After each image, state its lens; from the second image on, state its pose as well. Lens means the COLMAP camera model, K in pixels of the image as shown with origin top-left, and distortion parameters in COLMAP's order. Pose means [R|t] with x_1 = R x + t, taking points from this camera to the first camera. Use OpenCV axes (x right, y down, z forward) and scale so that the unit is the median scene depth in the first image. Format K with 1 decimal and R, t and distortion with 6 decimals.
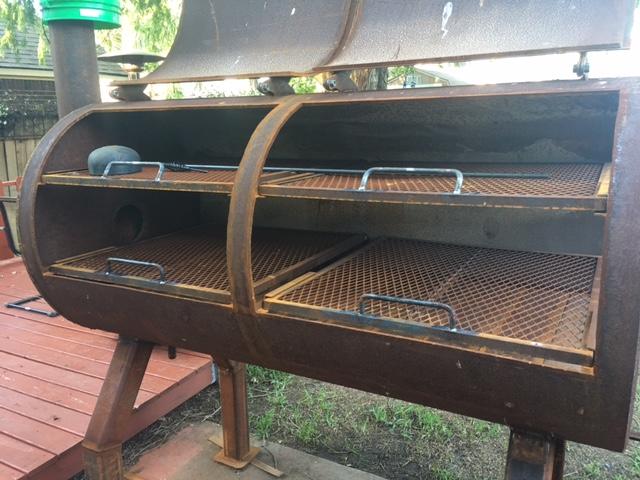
lens RADIAL K [[546.6, 0, 318.9], [0, 546.6, 237.1], [0, 0, 1]] dist [0.081310, -0.115184]
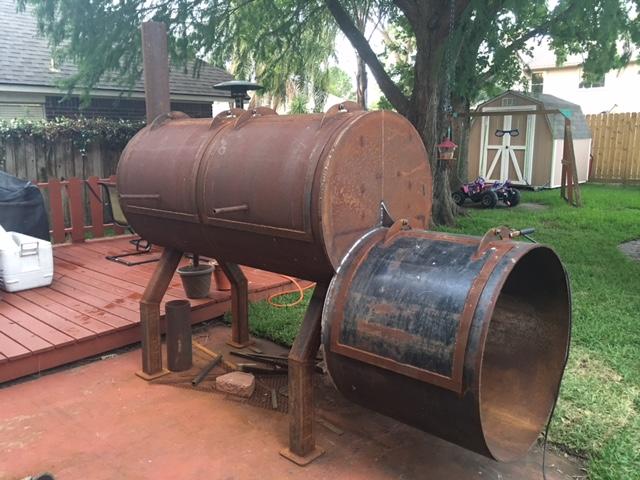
lens RADIAL K [[546.6, 0, 318.9], [0, 546.6, 237.1], [0, 0, 1]] dist [0.081310, -0.115184]
pose [[0.969108, 0.062721, -0.238528, 0.611145], [-0.070351, 0.997243, -0.023601, 0.165712], [0.236390, 0.039652, 0.970849, -0.696362]]
